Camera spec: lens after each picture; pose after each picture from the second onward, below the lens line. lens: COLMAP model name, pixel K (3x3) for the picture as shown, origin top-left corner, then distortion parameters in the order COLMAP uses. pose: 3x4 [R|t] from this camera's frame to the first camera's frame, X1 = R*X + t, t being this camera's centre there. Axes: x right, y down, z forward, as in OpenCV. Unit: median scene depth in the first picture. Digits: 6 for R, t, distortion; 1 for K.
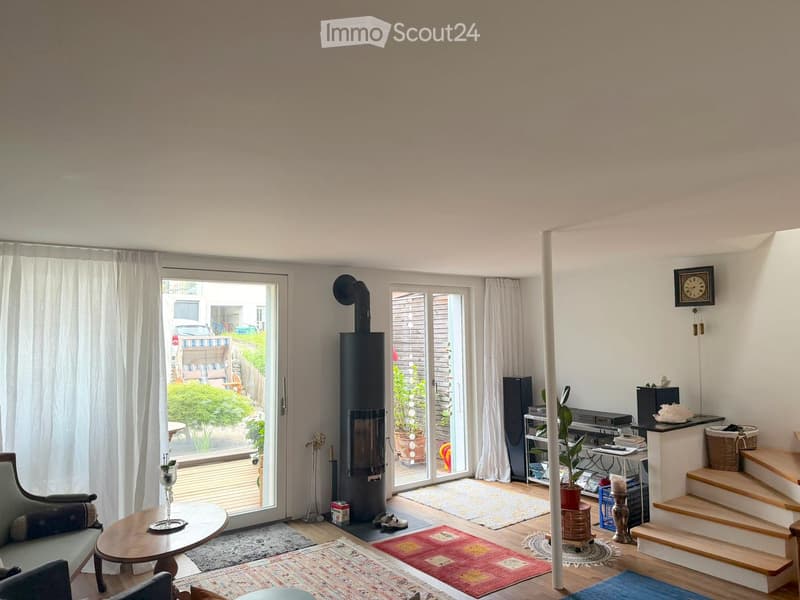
lens RADIAL K [[574.0, 0, 403.9], [0, 574.0, 293.1], [0, 0, 1]] dist [0.091020, -0.037554]
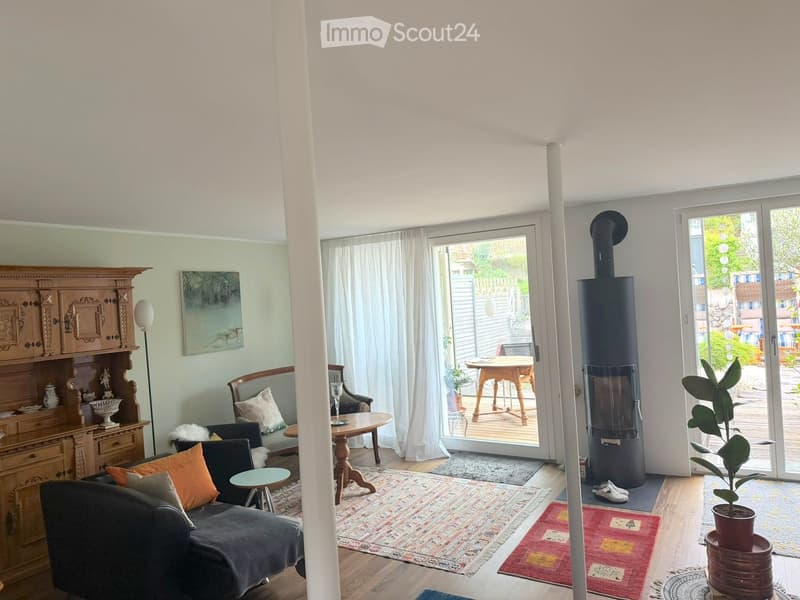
lens RADIAL K [[574.0, 0, 404.8], [0, 574.0, 306.4], [0, 0, 1]] dist [0.091020, -0.037554]
pose [[0.398952, -0.000626, -0.916972, 0.719229], [0.129631, 0.989995, 0.055724, 0.026723], [0.907763, -0.141099, 0.395042, 0.440768]]
